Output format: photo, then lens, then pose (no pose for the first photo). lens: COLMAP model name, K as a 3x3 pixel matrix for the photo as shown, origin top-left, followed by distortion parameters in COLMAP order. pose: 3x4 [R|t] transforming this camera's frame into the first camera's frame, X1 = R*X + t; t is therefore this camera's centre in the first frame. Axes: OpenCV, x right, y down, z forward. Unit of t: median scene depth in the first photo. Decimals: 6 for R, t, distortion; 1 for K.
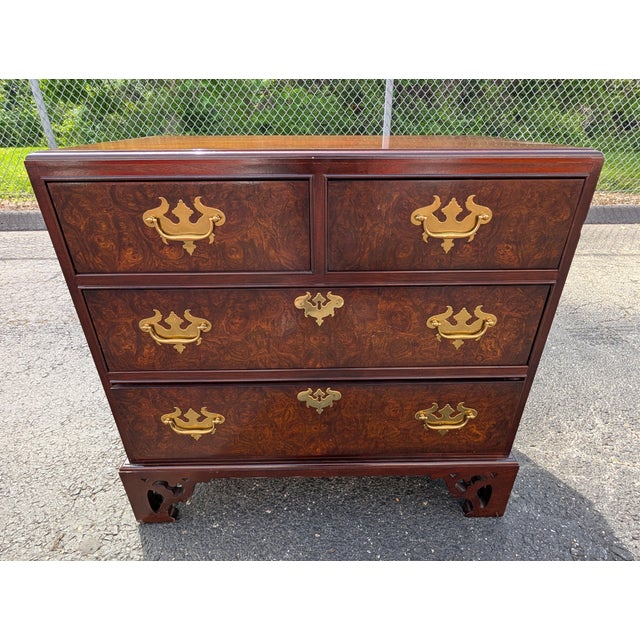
lens RADIAL K [[368.0, 0, 320.0], [0, 368.0, 320.0], [0, 0, 1]] dist [-0.015779, 0.000964]
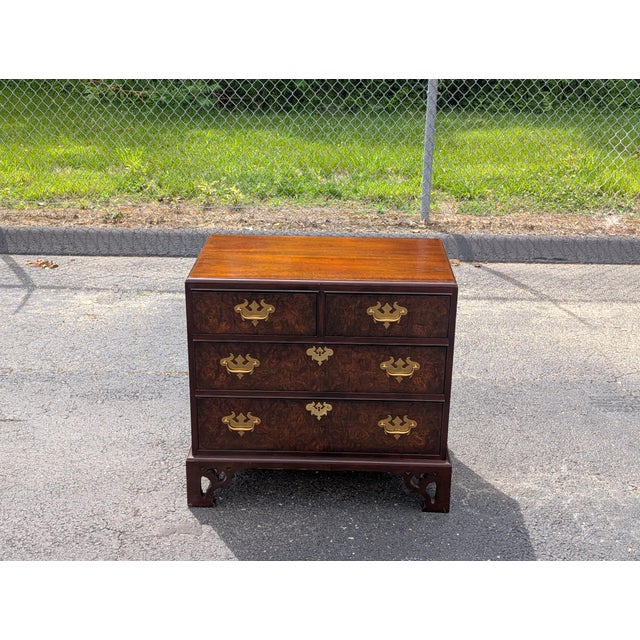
lens RADIAL K [[996.7, 0, 282.1], [0, 996.7, 321.7], [0, 0, 1]] dist [0.032927, -0.135020]
pose [[0.997129, 0.030688, -0.069224, 0.145110], [-0.037541, 0.994281, -0.099982, 0.295309], [0.065760, 0.102293, 0.992578, -3.860676]]
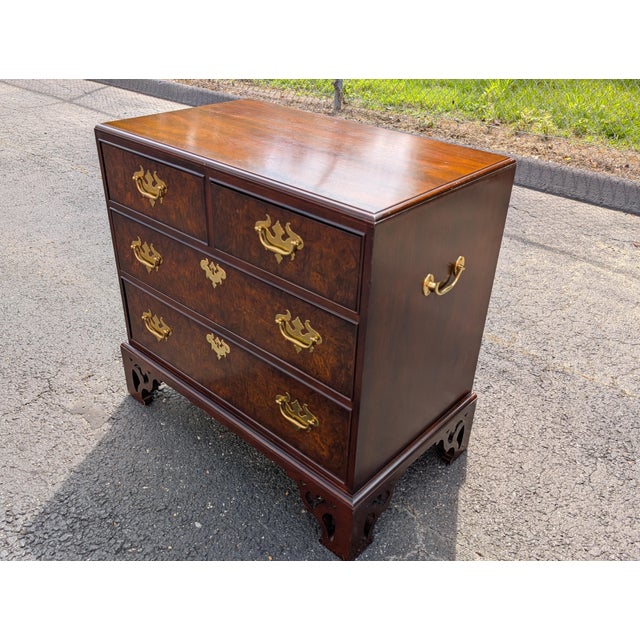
lens RADIAL K [[588.5, 0, 316.5], [0, 588.5, 296.4], [0, 0, 1]] dist [0.015737, -0.005229]
pose [[0.725135, 0.353803, -0.590764, 1.434957], [-0.335544, 0.930715, 0.145532, -0.362962], [0.601323, 0.092698, 0.793611, -0.366119]]
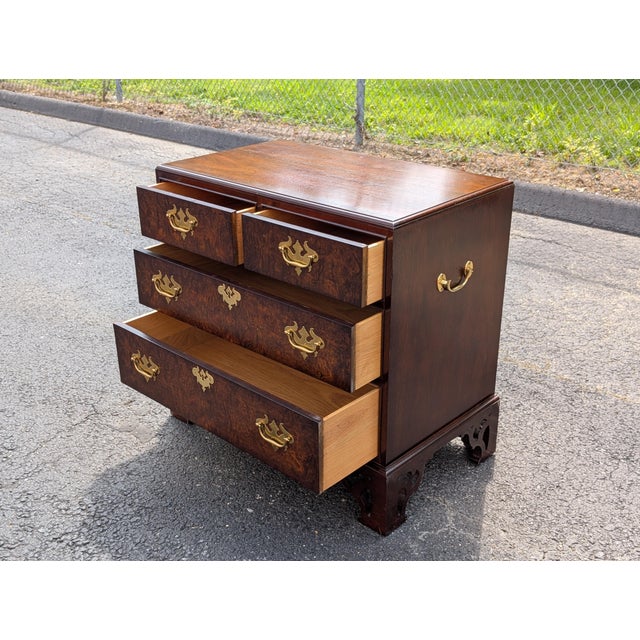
lens RADIAL K [[776.8, 0, 309.6], [0, 776.8, 292.3], [0, 0, 1]] dist [0.109770, -0.288517]
pose [[0.712472, 0.262597, -0.650713, 2.136123], [-0.312020, 0.949173, 0.041407, -0.186477], [0.628512, 0.173534, 0.758194, -1.229205]]
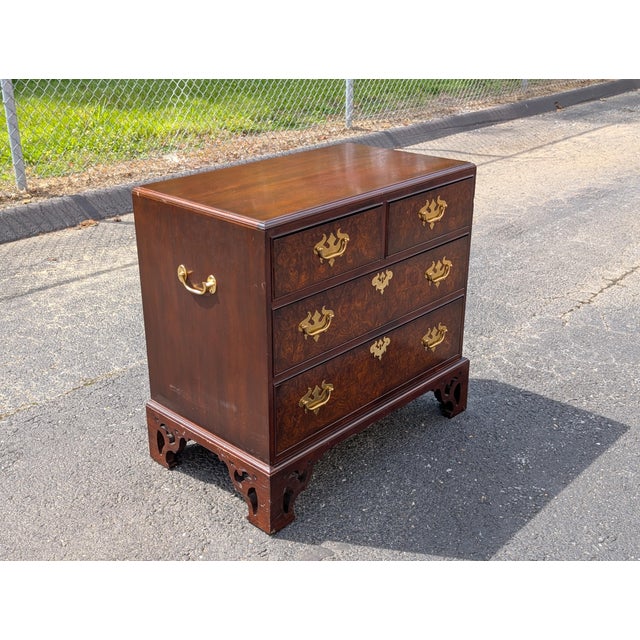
lens RADIAL K [[811.0, 0, 301.9], [0, 811.0, 321.1], [0, 0, 1]] dist [0.012172, -0.013044]
pose [[0.705215, -0.279339, 0.651645, -2.401214], [0.322447, 0.944923, 0.056103, -0.171948], [-0.631427, 0.170556, 0.756446, -1.260443]]
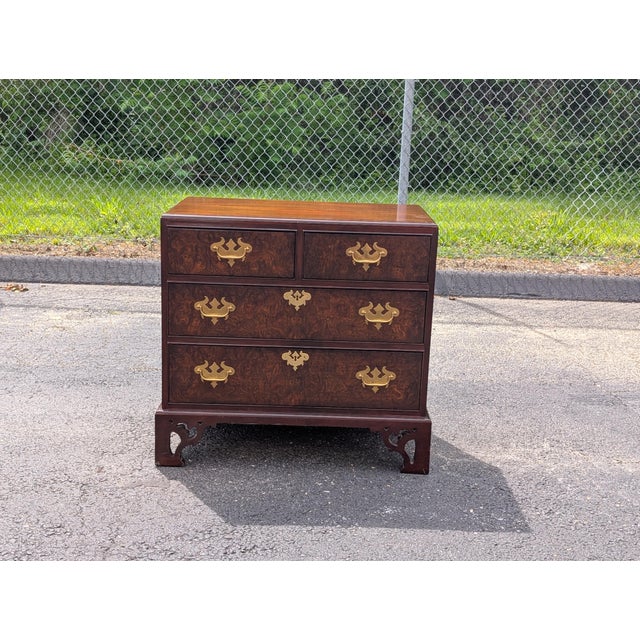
lens RADIAL K [[996.7, 0, 282.1], [0, 996.7, 321.7], [0, 0, 1]] dist [0.032927, -0.135020]
pose [[0.998146, 0.043221, -0.042862, 0.133015], [-0.052103, 0.970718, -0.234503, 1.178570], [0.031472, 0.236302, 0.971170, -3.581897]]
